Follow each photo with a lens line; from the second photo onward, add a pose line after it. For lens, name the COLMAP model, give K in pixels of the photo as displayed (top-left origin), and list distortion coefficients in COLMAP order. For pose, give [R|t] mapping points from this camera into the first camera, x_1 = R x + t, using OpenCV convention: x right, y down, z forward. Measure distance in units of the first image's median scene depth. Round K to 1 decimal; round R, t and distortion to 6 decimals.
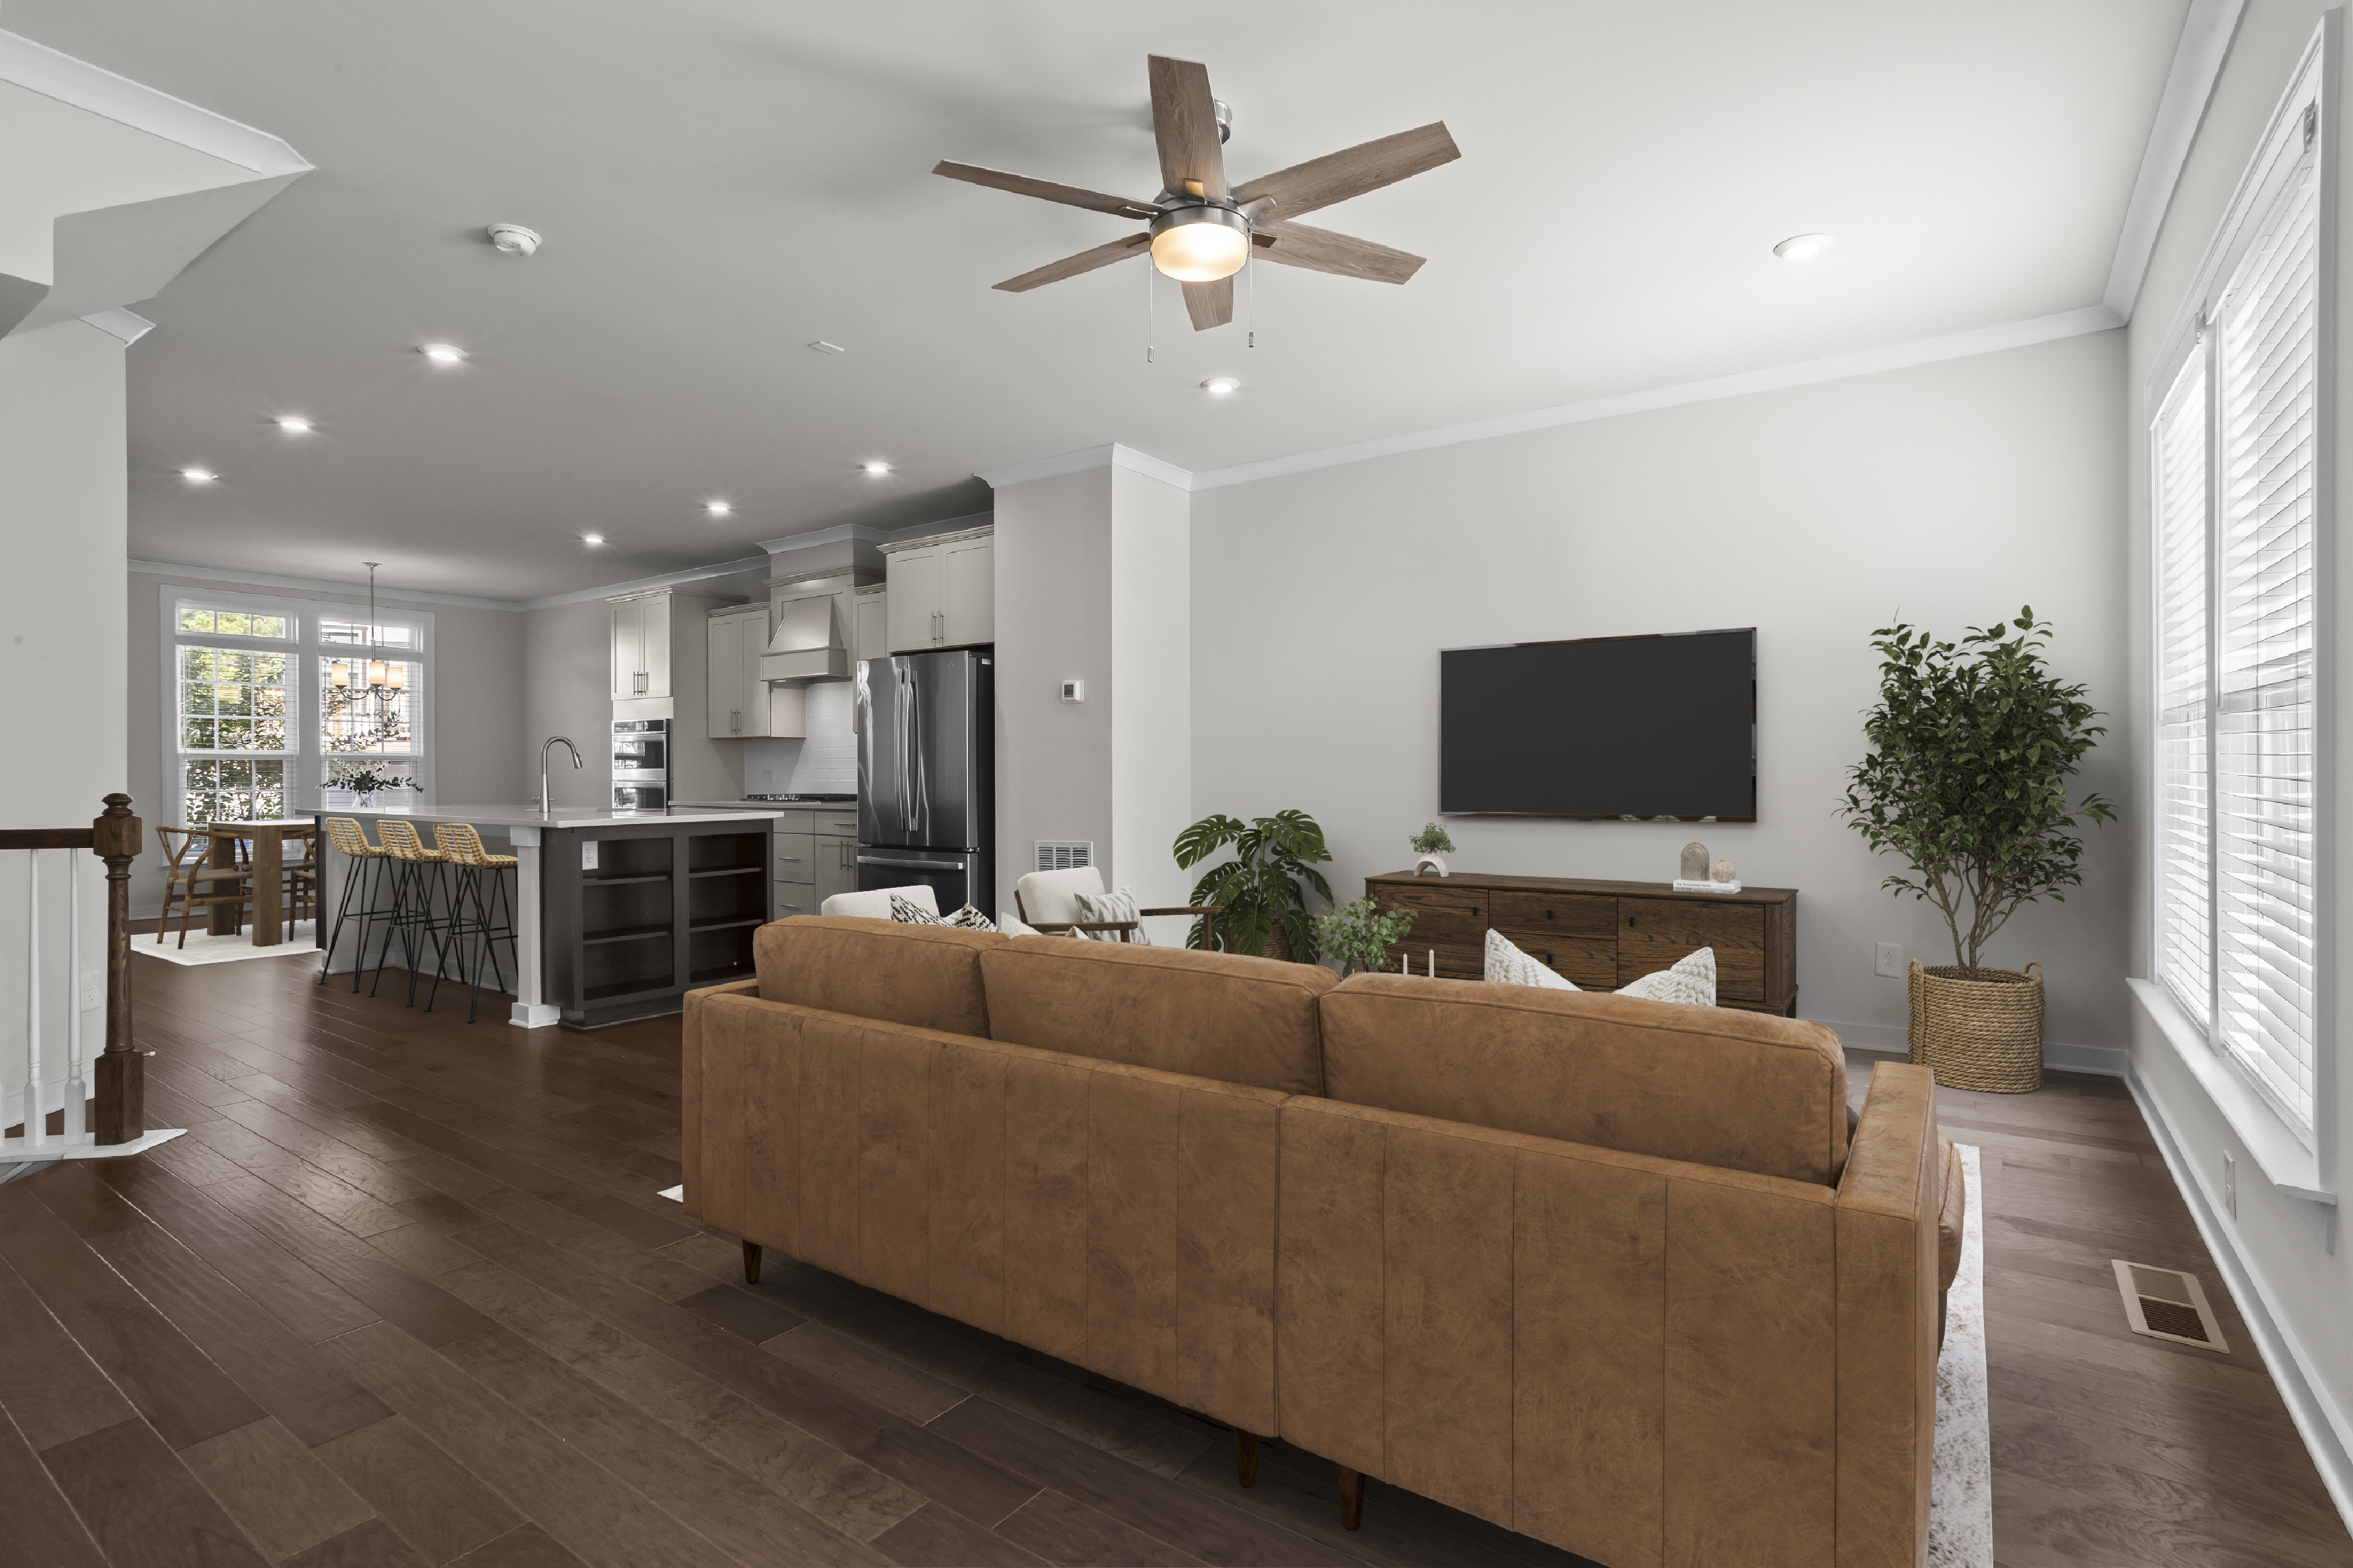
lens RADIAL K [[1147.9, 0, 1176.5], [0, 1147.9, 784.0], [0, 0, 1]] dist [-0.054113, 0.040331]
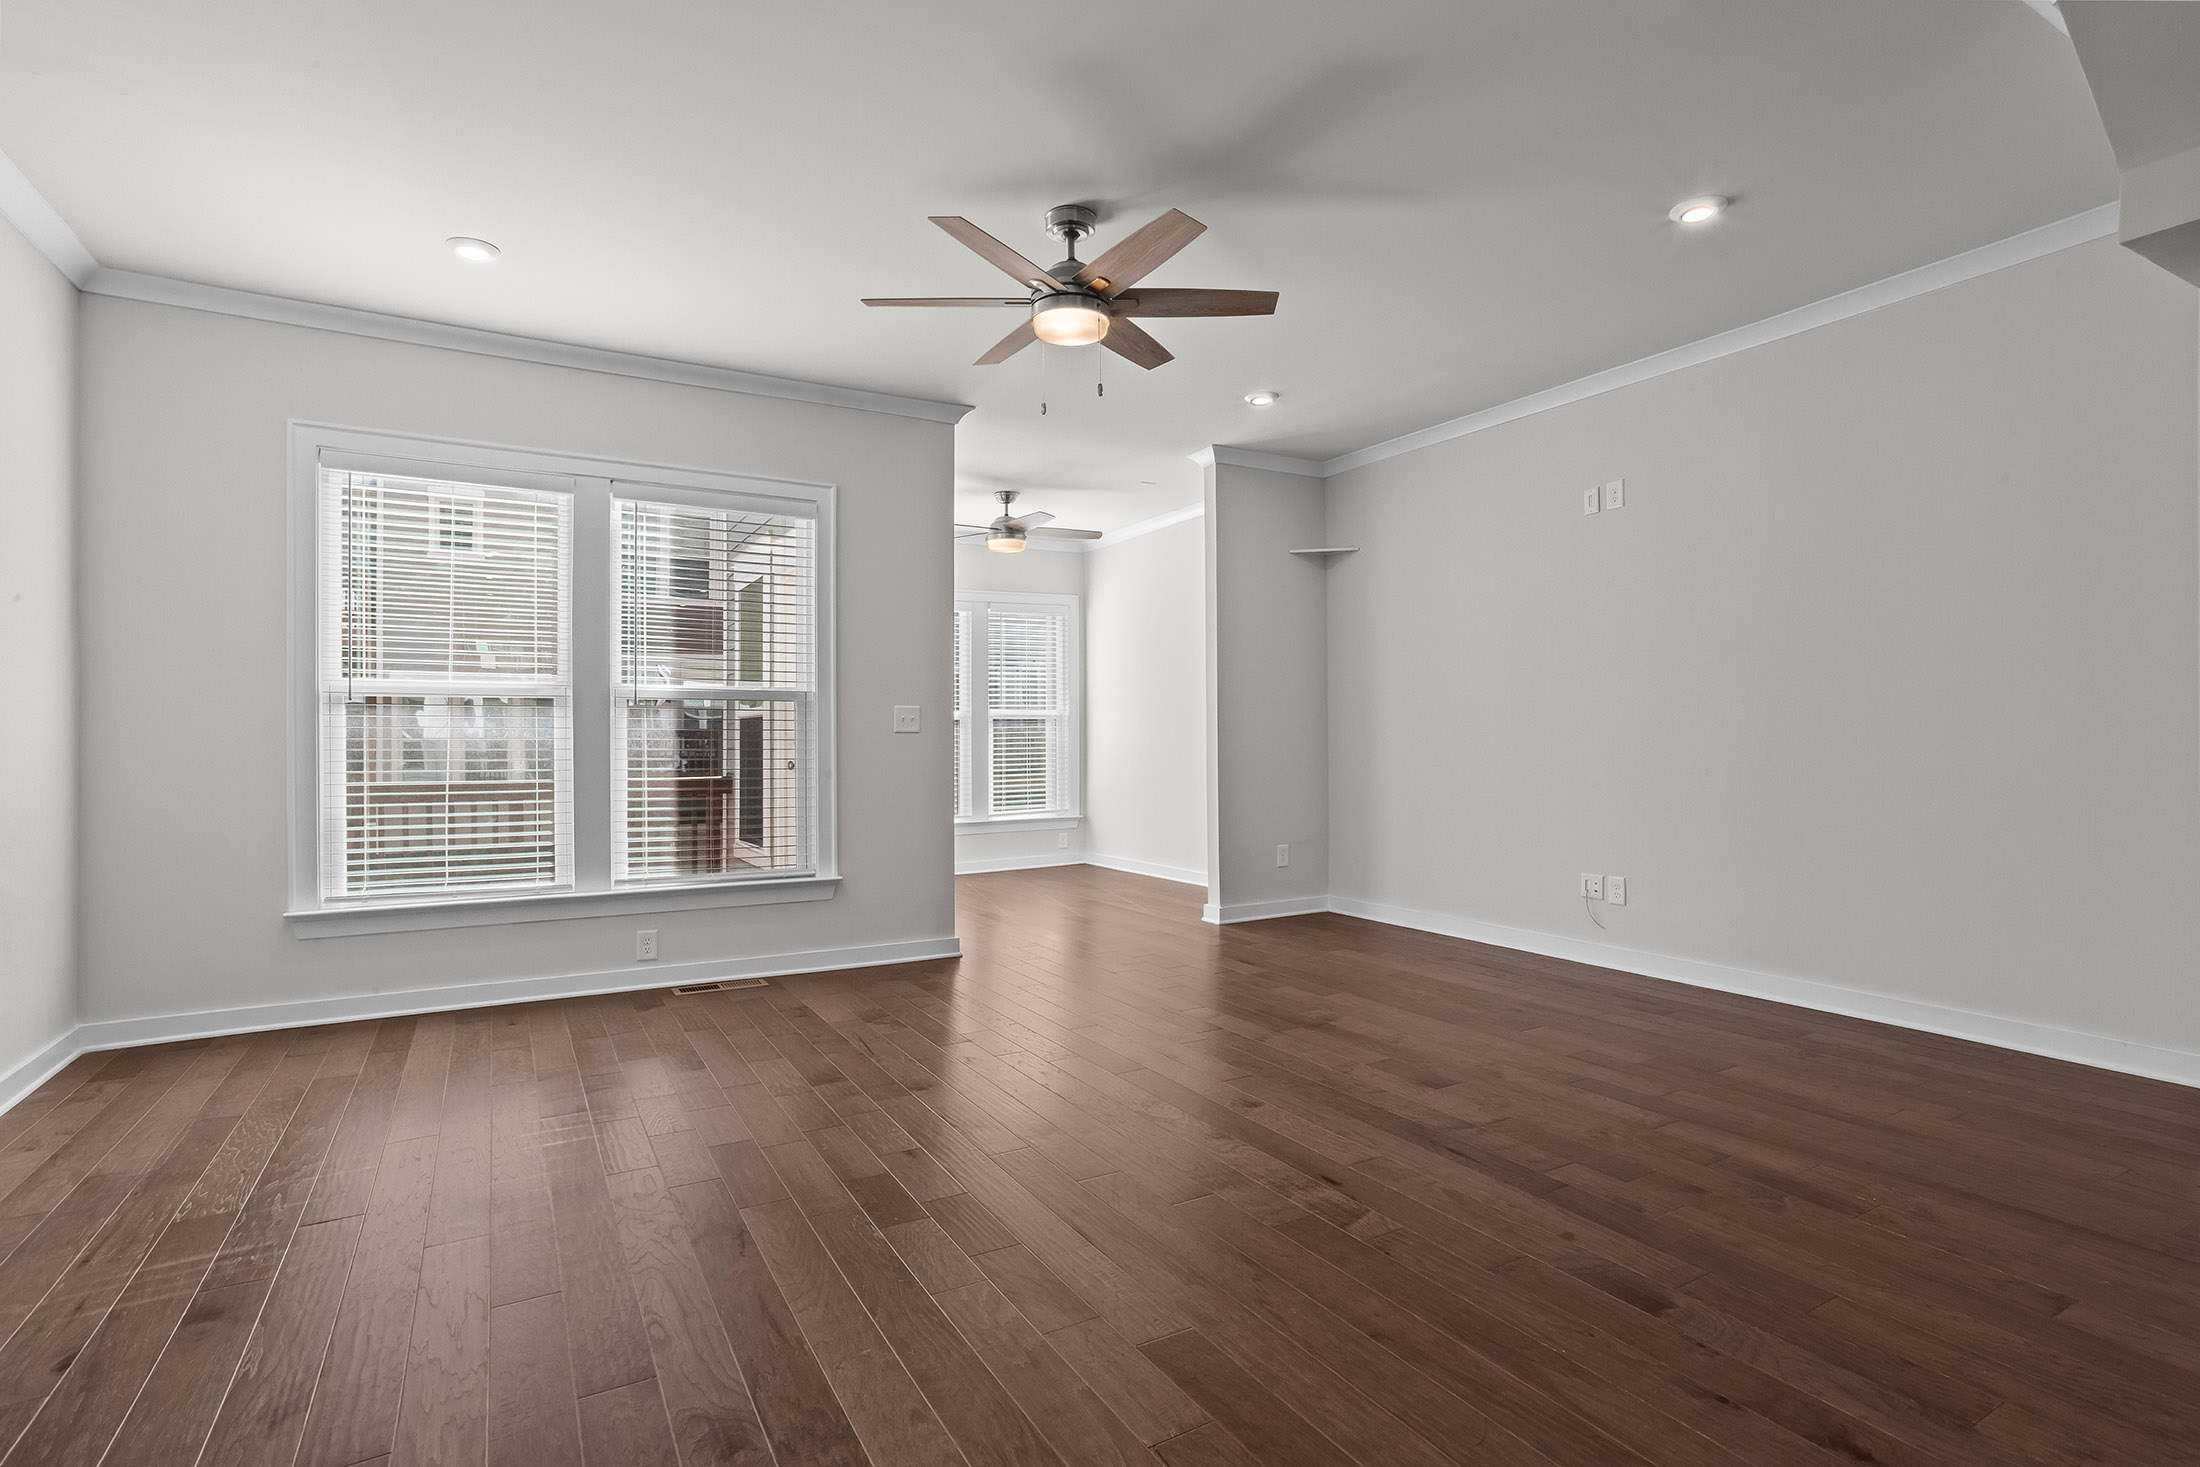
lens RADIAL K [[1073.4, 0, 1100.0], [0, 1073.4, 733.5], [0, 0, 1]] dist [-0.054113, 0.040331]
pose [[-0.911675, 0.010698, 0.410773, -0.172505], [0.014523, 0.999875, 0.006193, -0.004511], [-0.410655, 0.011611, -0.911717, 0.719758]]
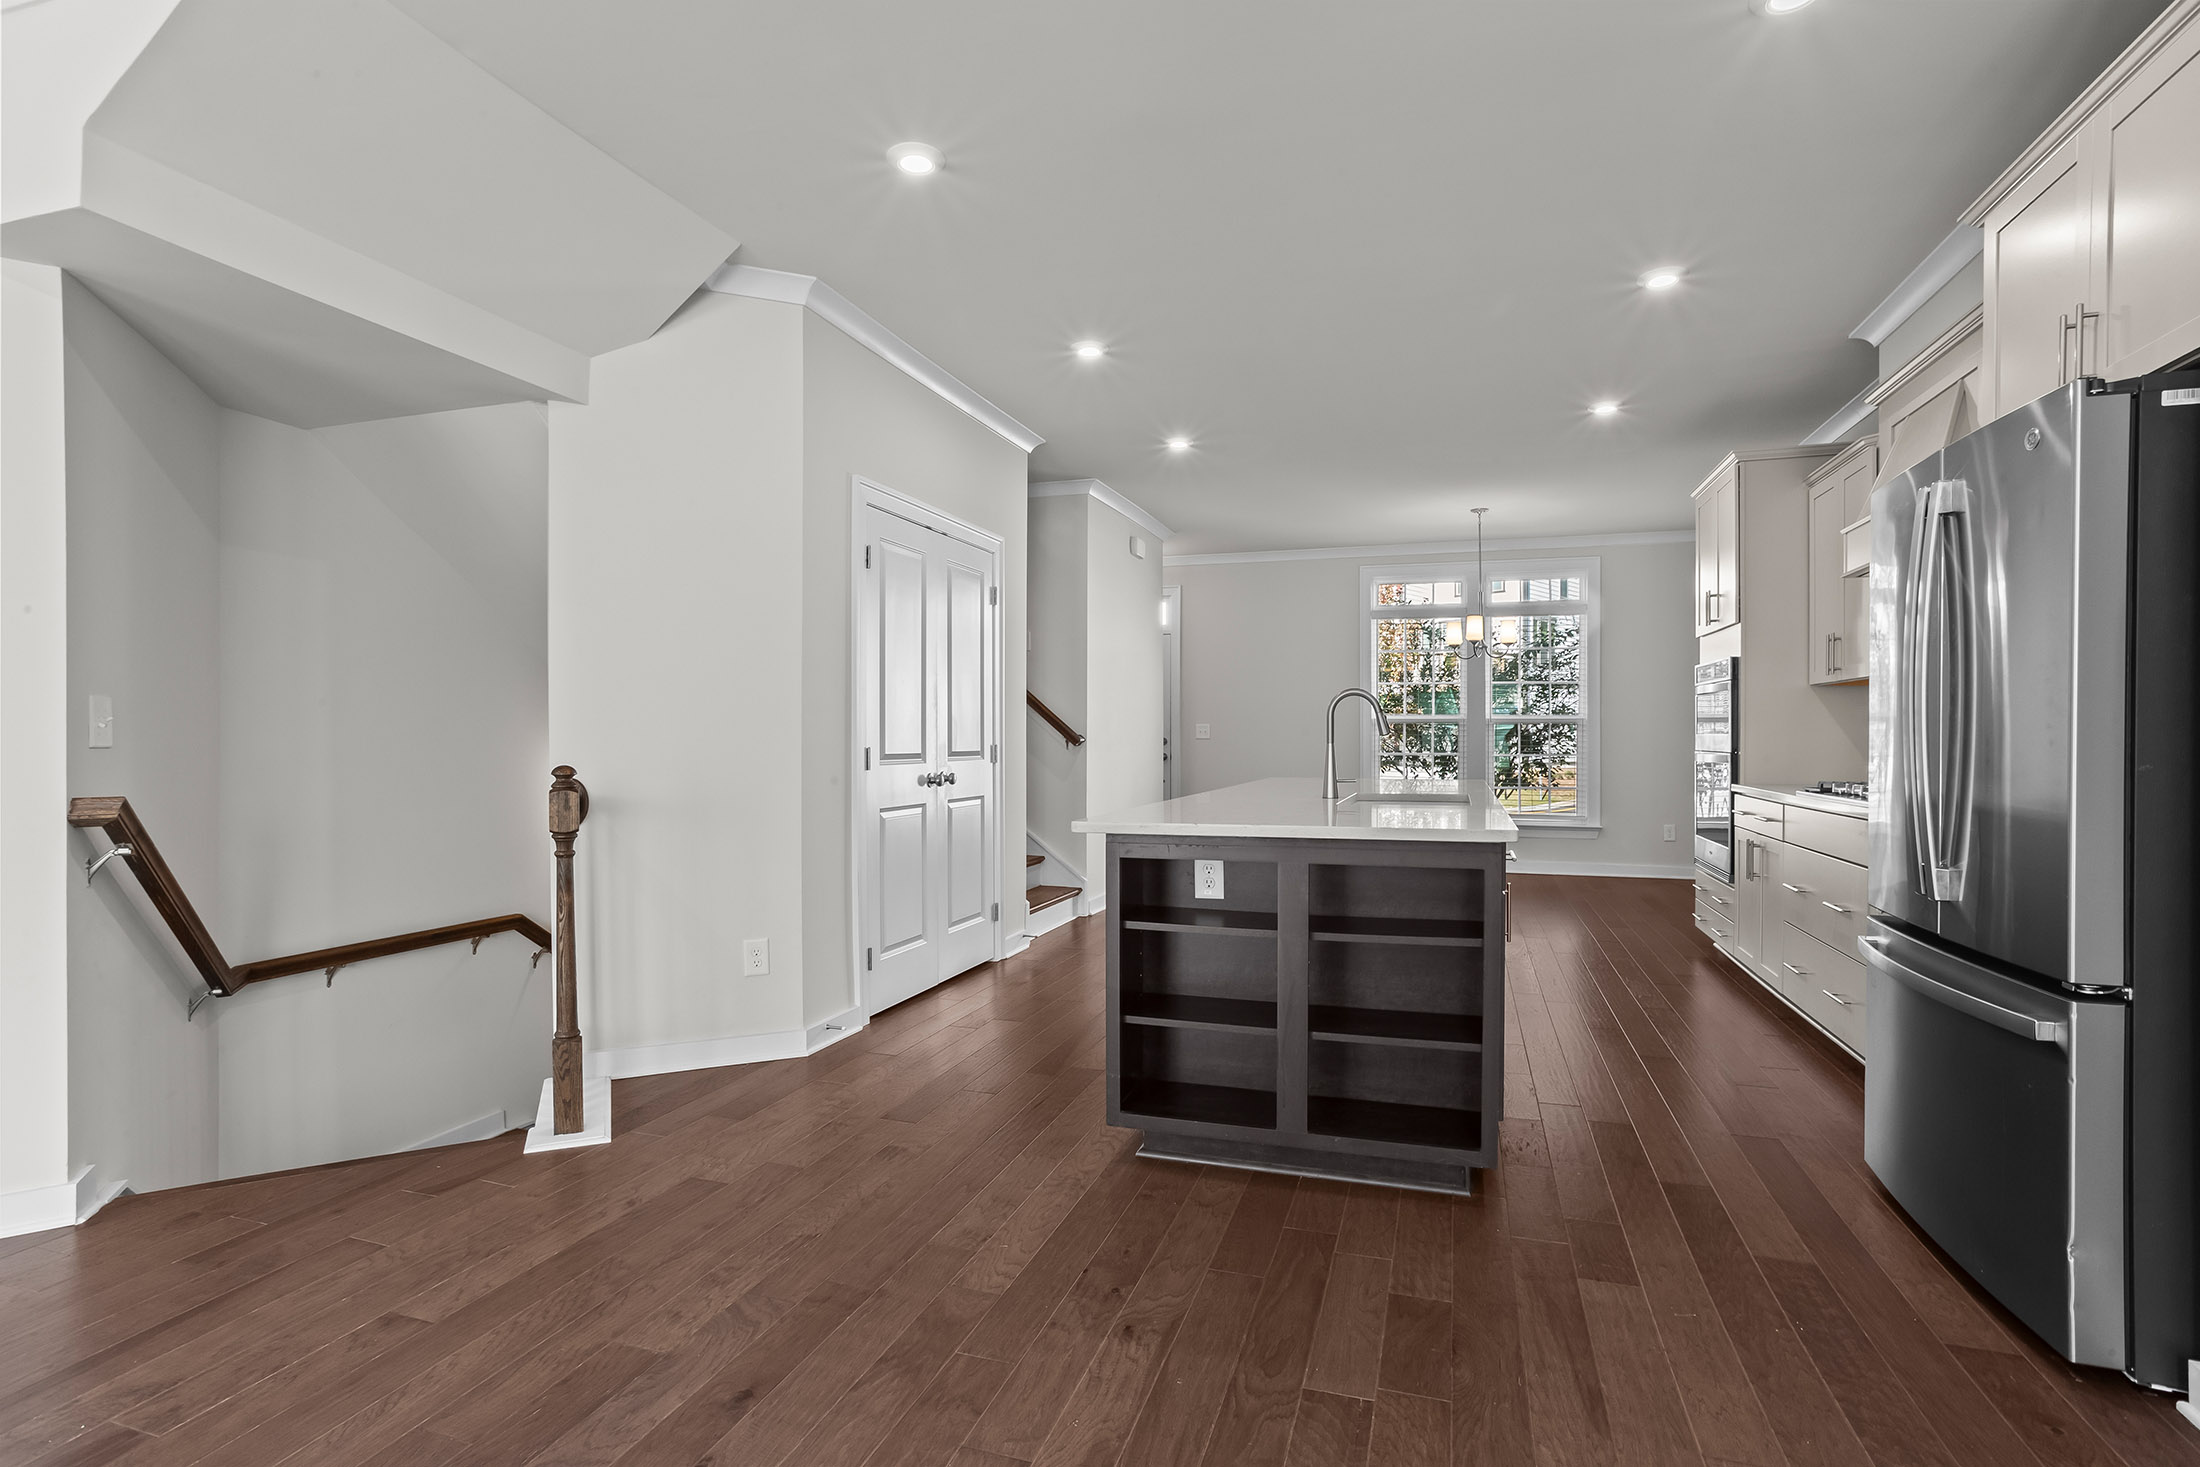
lens RADIAL K [[1055.2, 0, 1098.8], [0, 1055.2, 738.4], [0, 0, 1]] dist [-0.000407, 0.000460]
pose [[0.299038, 0.007221, -0.954214, 0.018453], [-0.010158, 0.999939, 0.004384, -0.010072], [0.954187, 0.008382, 0.299093, 0.488170]]
